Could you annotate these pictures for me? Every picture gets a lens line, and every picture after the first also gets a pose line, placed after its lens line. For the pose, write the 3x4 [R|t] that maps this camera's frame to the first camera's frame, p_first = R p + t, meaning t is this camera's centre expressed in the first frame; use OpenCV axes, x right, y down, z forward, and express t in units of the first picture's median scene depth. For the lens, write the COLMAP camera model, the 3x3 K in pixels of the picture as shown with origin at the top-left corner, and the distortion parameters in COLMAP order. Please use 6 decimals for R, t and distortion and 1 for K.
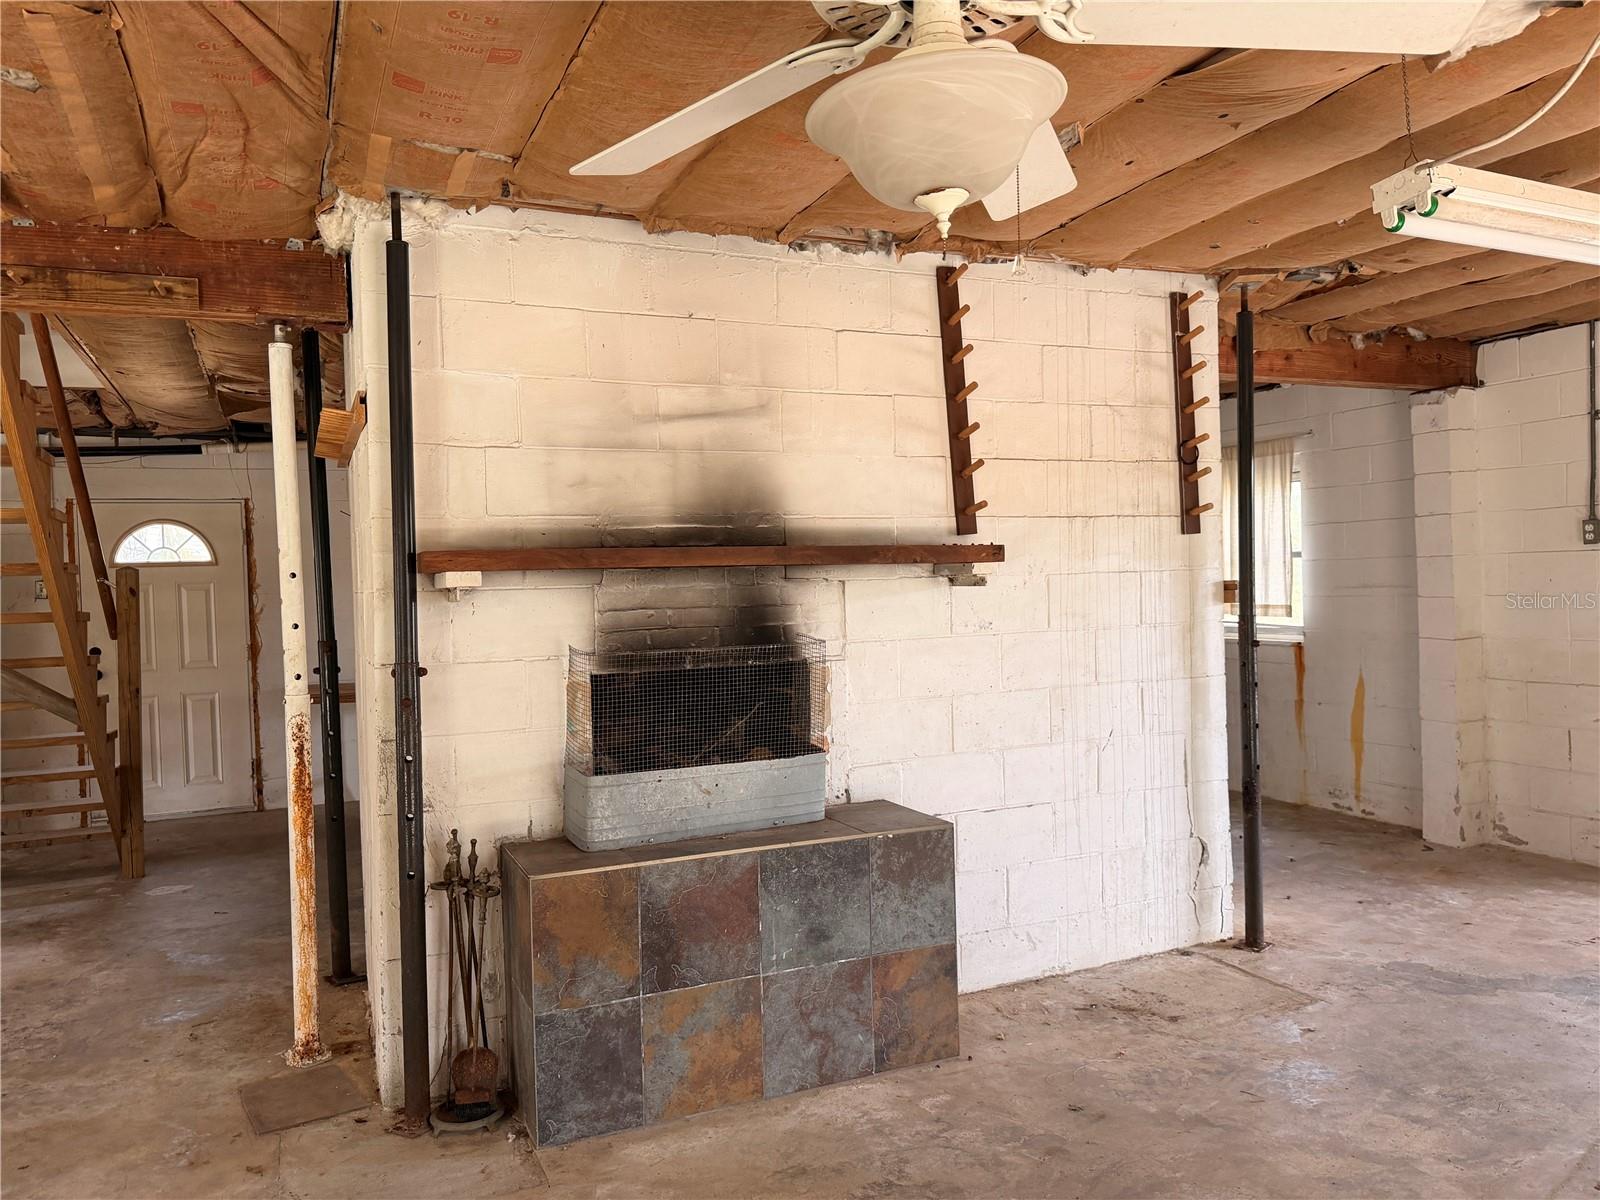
lens RADIAL K [[1110.1, 0, 800.0], [0, 1110.1, 600.0], [0, 0, 1]] dist [0.161118, -0.254875]
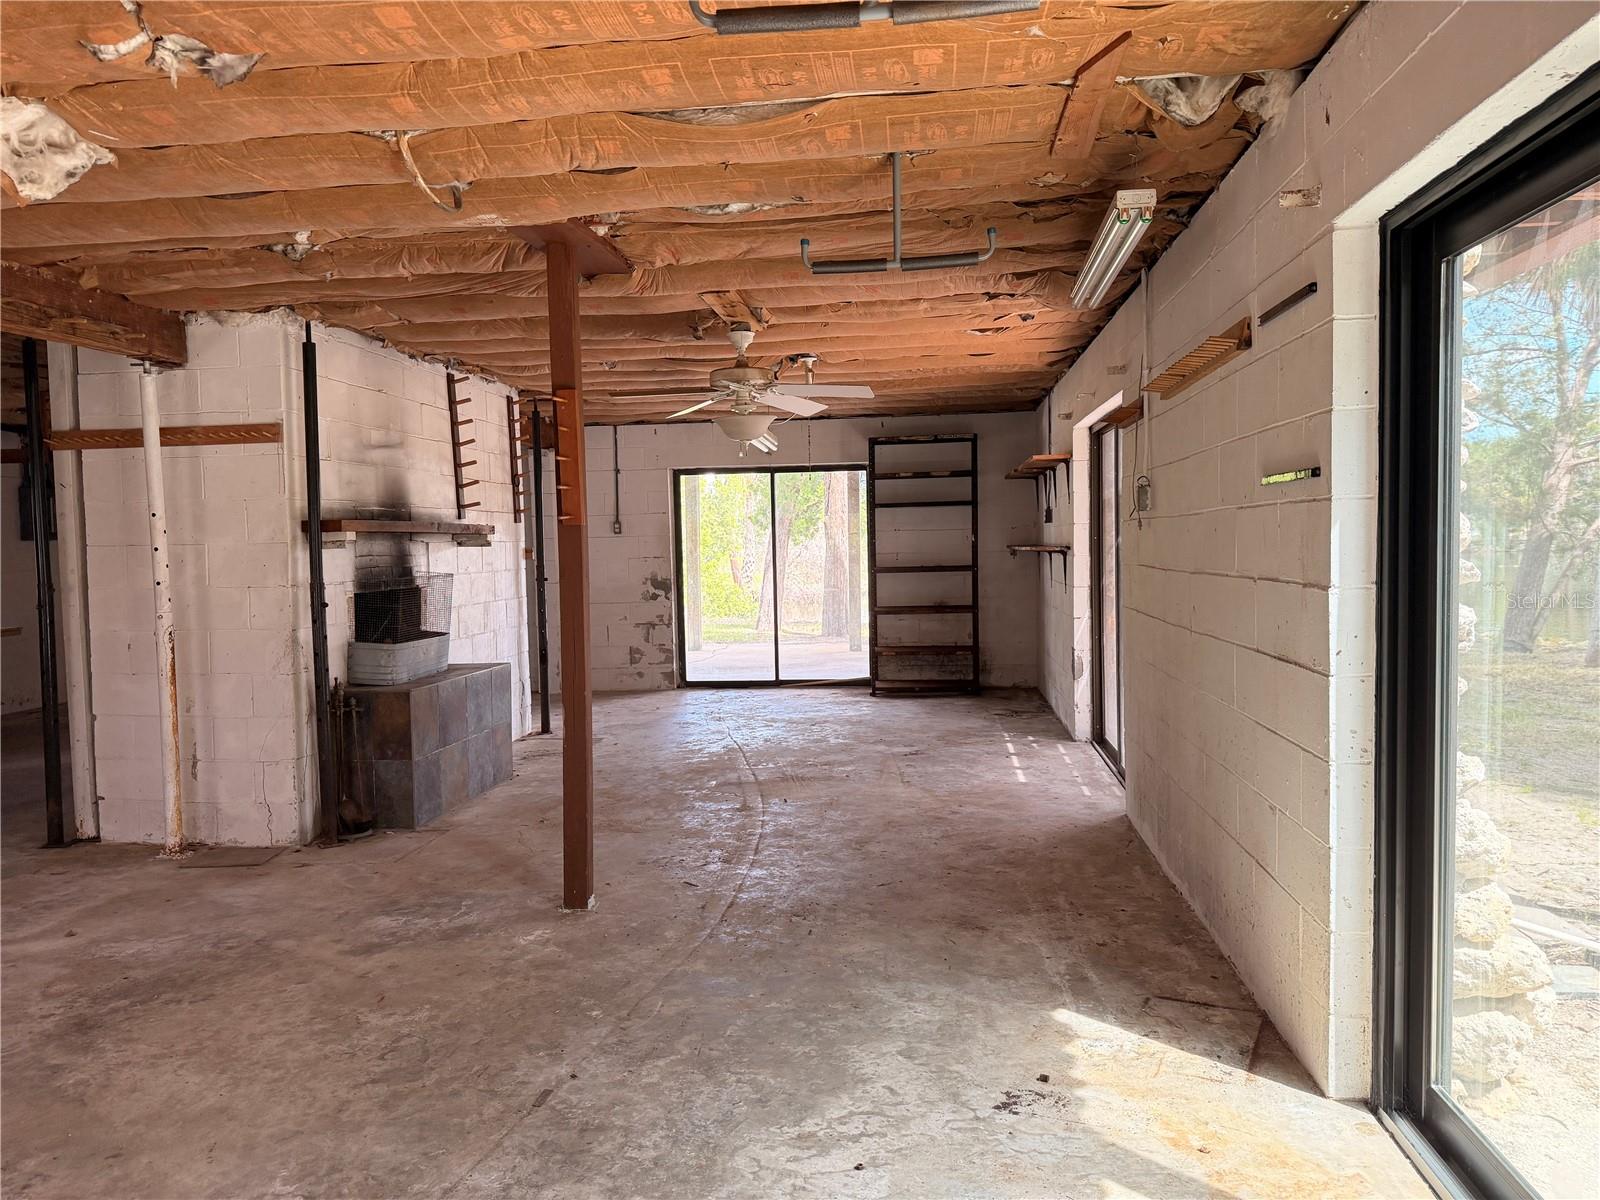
lens RADIAL K [[1110.1, 0, 800.0], [0, 1110.1, 600.0], [0, 0, 1]] dist [0.161118, -0.254875]
pose [[0.522124, -0.031459, 0.852289, -1.290561], [0.035198, 0.999263, 0.015321, 0.073298], [-0.852143, 0.021999, 0.522846, -0.495366]]
